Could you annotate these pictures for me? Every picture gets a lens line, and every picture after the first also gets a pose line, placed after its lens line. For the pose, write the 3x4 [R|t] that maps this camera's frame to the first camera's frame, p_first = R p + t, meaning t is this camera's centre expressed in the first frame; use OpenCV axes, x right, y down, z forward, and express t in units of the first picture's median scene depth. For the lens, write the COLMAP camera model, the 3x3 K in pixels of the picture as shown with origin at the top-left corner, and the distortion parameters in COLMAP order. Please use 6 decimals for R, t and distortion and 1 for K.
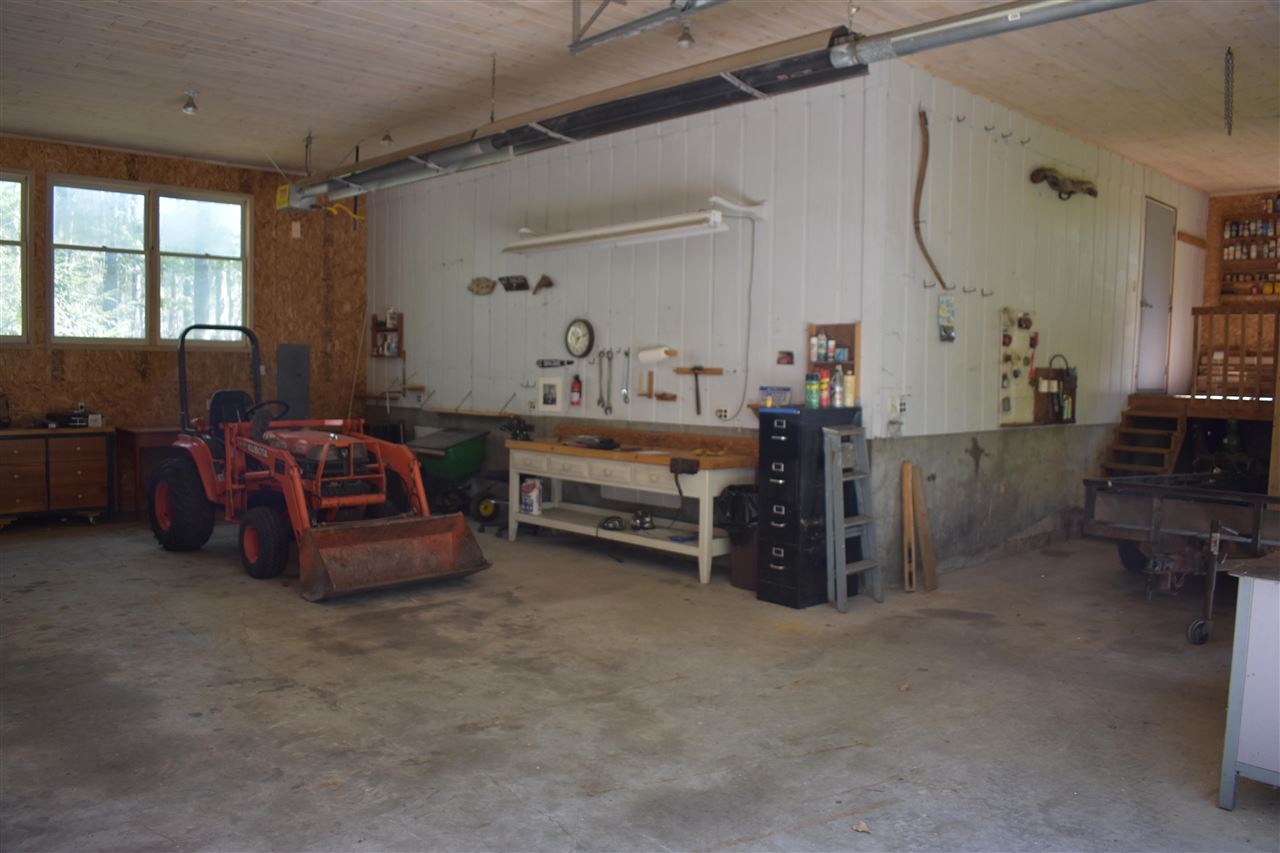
lens RADIAL K [[1001.1, 0, 640.0], [0, 1001.1, 426.5], [0, 0, 1]] dist [-0.094971, 0.001909]
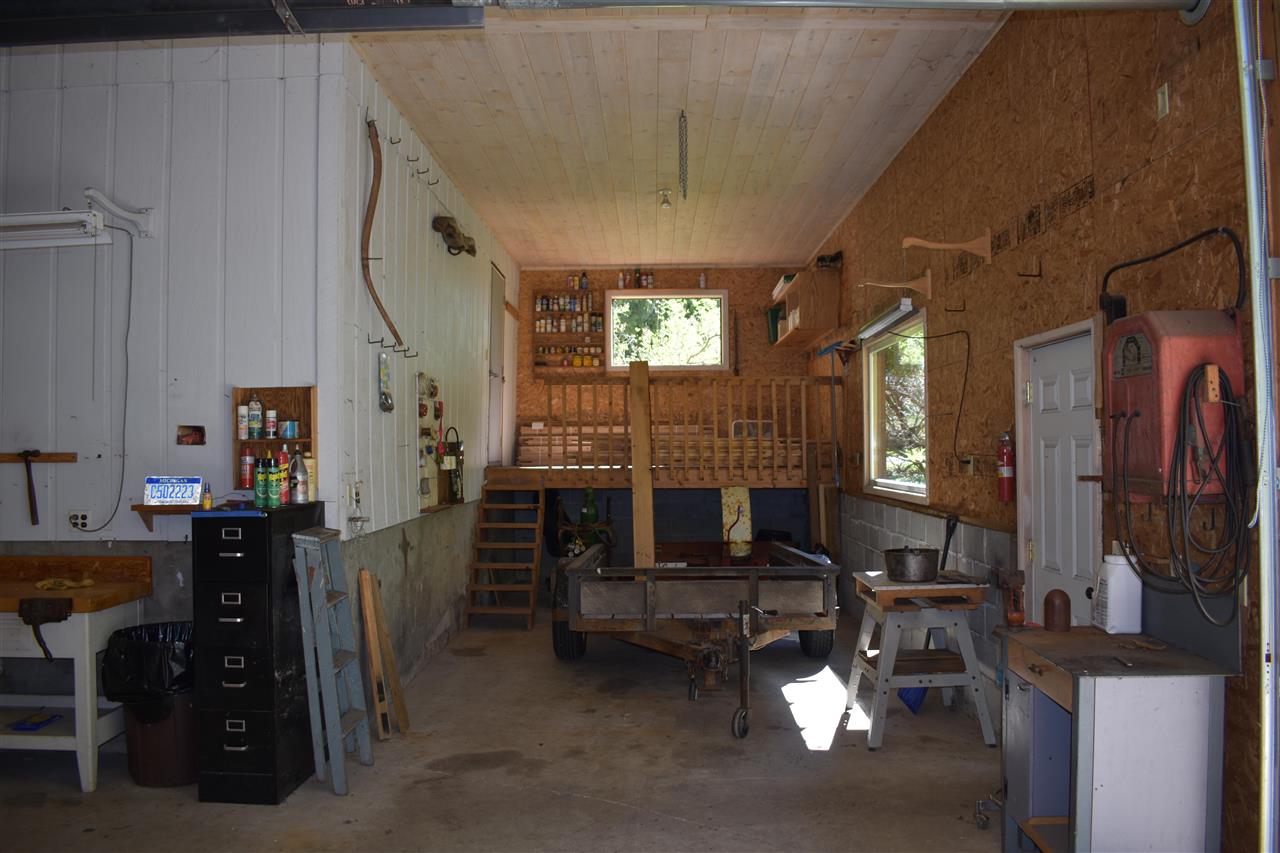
lens RADIAL K [[1001.1, 0, 640.0], [0, 1001.1, 426.5], [0, 0, 1]] dist [-0.094971, 0.001909]
pose [[0.690964, -0.006135, 0.722863, -0.124800], [0.060202, 0.996979, -0.049083, -0.021563], [-0.720378, 0.077432, 0.689246, 0.291555]]
